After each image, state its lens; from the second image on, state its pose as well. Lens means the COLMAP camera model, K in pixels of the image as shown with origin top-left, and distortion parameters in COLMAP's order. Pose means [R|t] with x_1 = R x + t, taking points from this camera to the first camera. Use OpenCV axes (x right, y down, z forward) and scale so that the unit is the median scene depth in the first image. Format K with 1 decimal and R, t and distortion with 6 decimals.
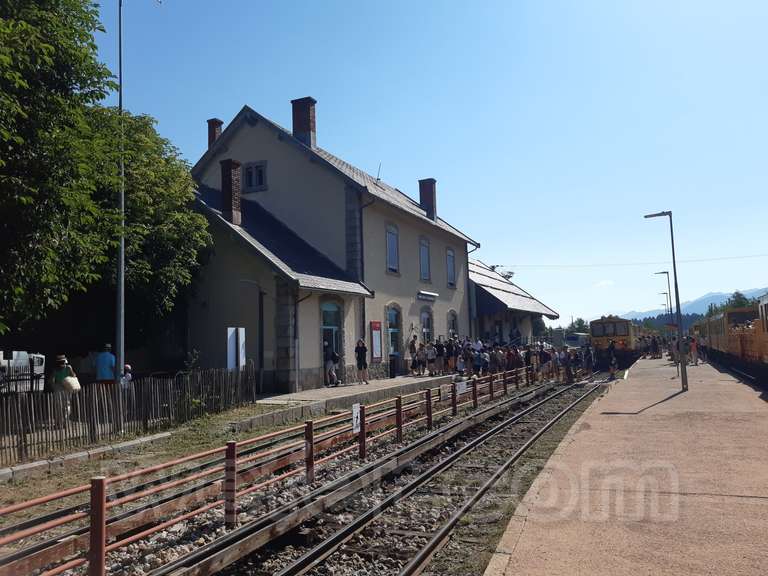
lens RADIAL K [[612.9, 0, 377.6], [0, 612.9, 282.5], [0, 0, 1]] dist [0.059858, -0.036233]
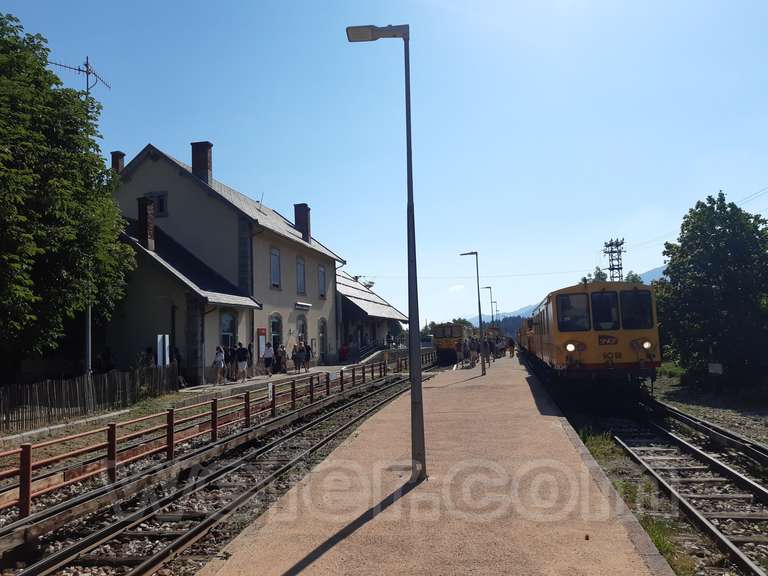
lens RADIAL K [[612.9, 0, 381.5], [0, 612.9, 285.1], [0, 0, 1]] dist [0.059858, -0.036233]
pose [[0.974420, 0.012724, 0.224374, -0.046952], [-0.012738, 0.999918, -0.001382, -0.023873], [-0.224374, -0.001512, 0.974502, -0.254096]]
